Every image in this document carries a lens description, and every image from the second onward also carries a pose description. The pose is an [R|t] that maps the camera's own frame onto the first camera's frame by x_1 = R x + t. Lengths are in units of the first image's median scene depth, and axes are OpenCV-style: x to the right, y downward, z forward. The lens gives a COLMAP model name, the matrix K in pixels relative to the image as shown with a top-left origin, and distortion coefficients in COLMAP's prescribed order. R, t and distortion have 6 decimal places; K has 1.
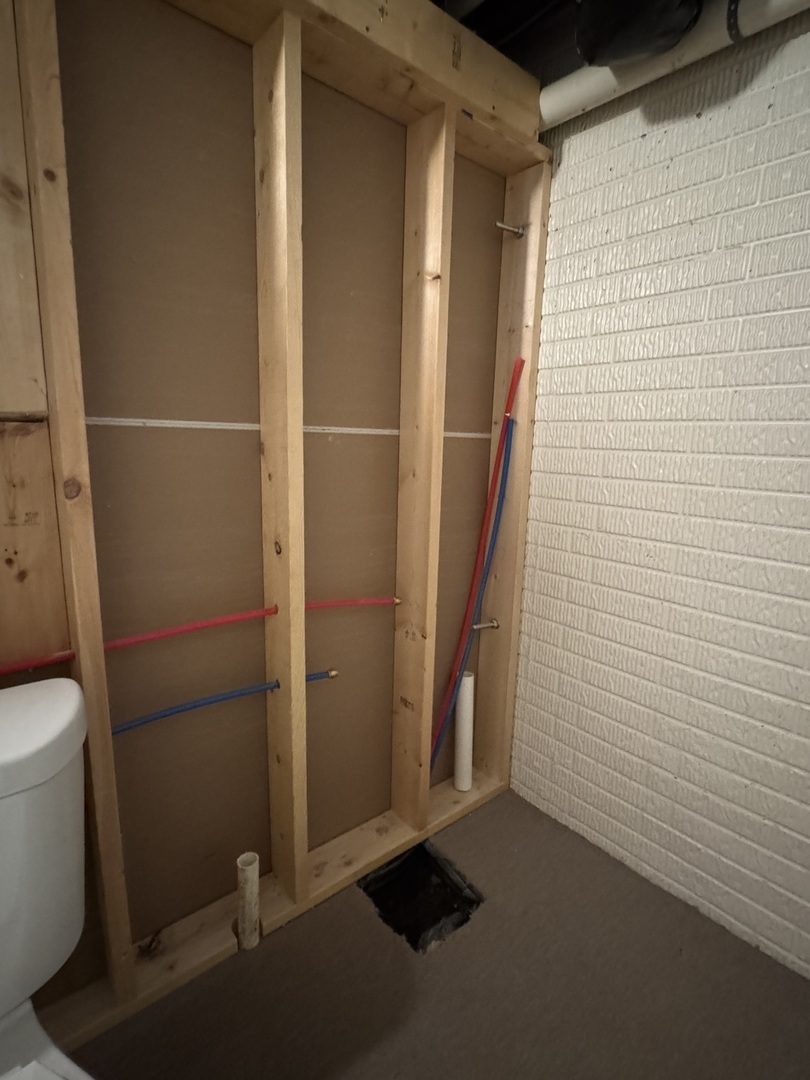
lens RADIAL K [[533.8, 0, 406.5], [0, 533.8, 545.6], [0, 0, 1]] dist [0.000128, -0.000976]
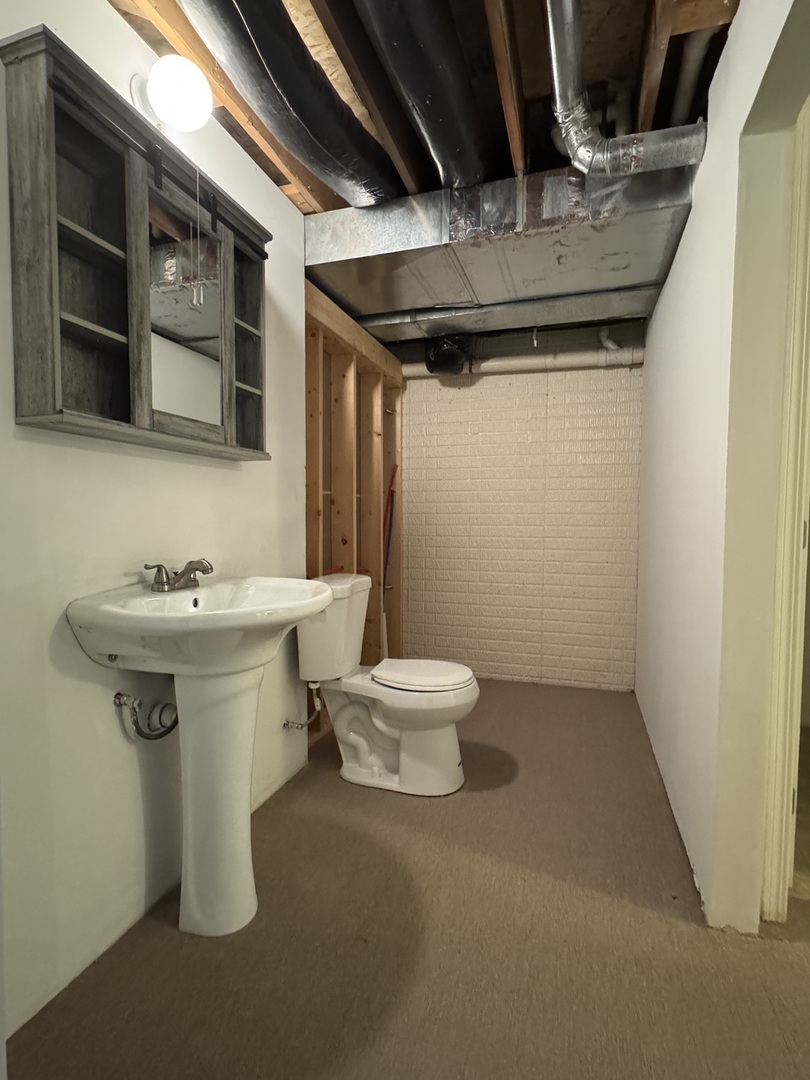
lens RADIAL K [[533.8, 0, 405.5], [0, 533.8, 540.3], [0, 0, 1]] dist [0.000128, -0.000976]
pose [[0.849069, -0.044469, 0.526407, -1.093425], [0.119829, 0.986690, -0.109926, 0.254922], [-0.514512, 0.156414, 0.843097, -1.013816]]
